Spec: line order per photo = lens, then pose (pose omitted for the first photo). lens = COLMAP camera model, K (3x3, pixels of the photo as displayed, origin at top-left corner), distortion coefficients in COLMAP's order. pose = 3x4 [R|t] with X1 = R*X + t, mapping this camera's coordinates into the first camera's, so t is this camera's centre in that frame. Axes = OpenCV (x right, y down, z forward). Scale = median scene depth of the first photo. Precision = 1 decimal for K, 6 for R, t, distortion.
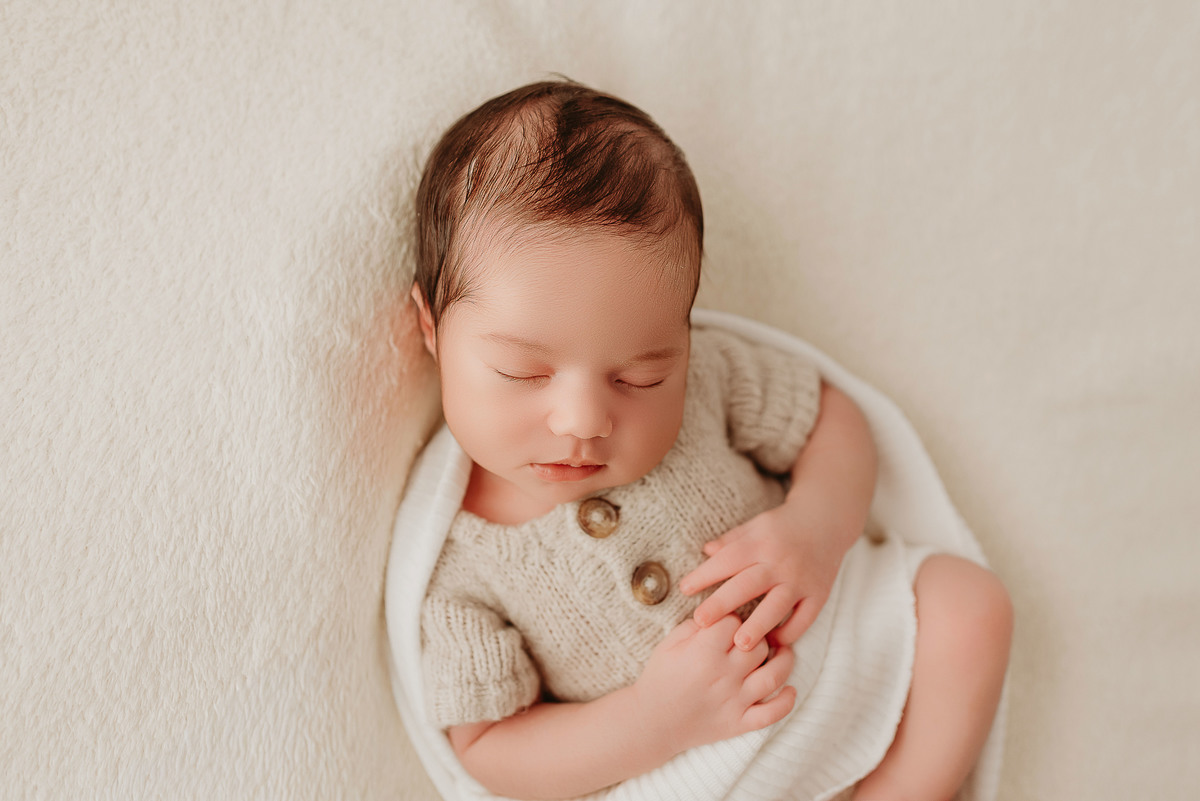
lens RADIAL K [[1221.7, 0, 598.1], [0, 1221.7, 436.4], [0, 0, 1]] dist [-0.001498, 0.014975]
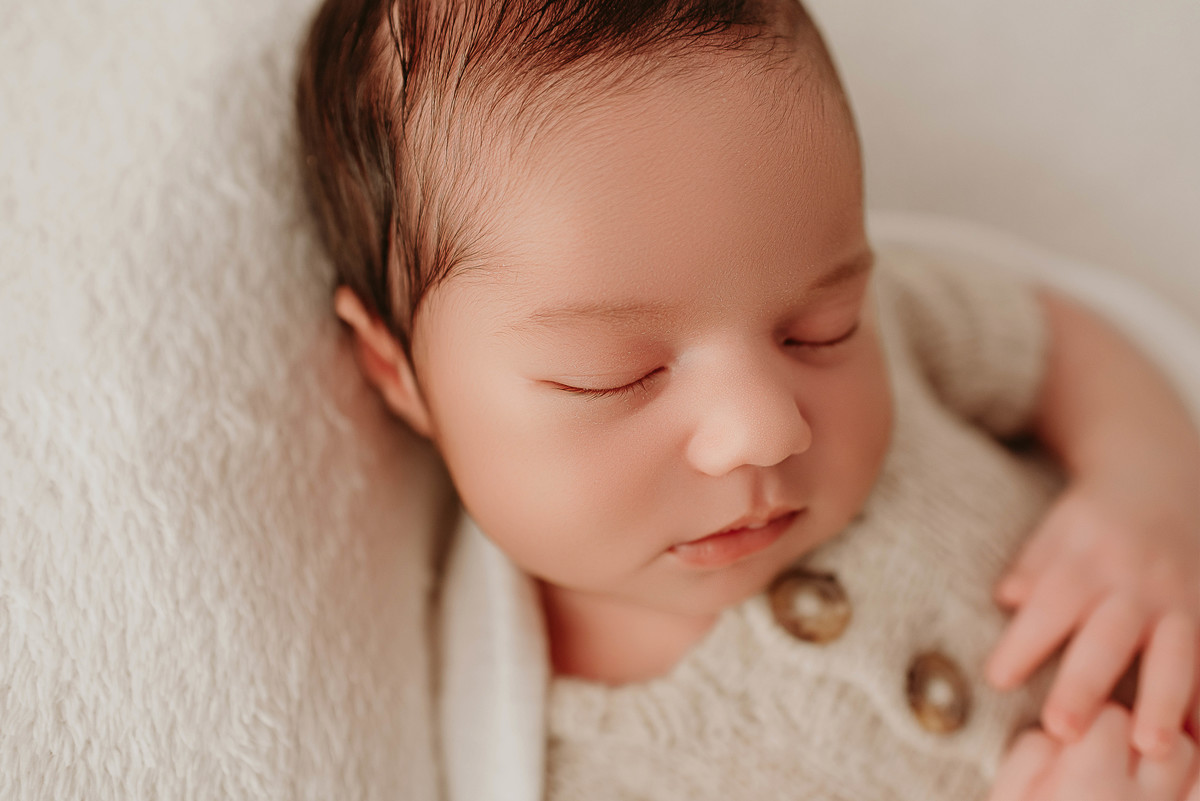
lens RADIAL K [[1221.7, 0, 598.1], [0, 1221.7, 436.4], [0, 0, 1]] dist [-0.001498, 0.014975]
pose [[0.947303, -0.302367, 0.105790, -0.124087], [0.308506, 0.950056, -0.047103, -0.007623], [-0.086264, 0.077257, 0.993272, 0.487177]]
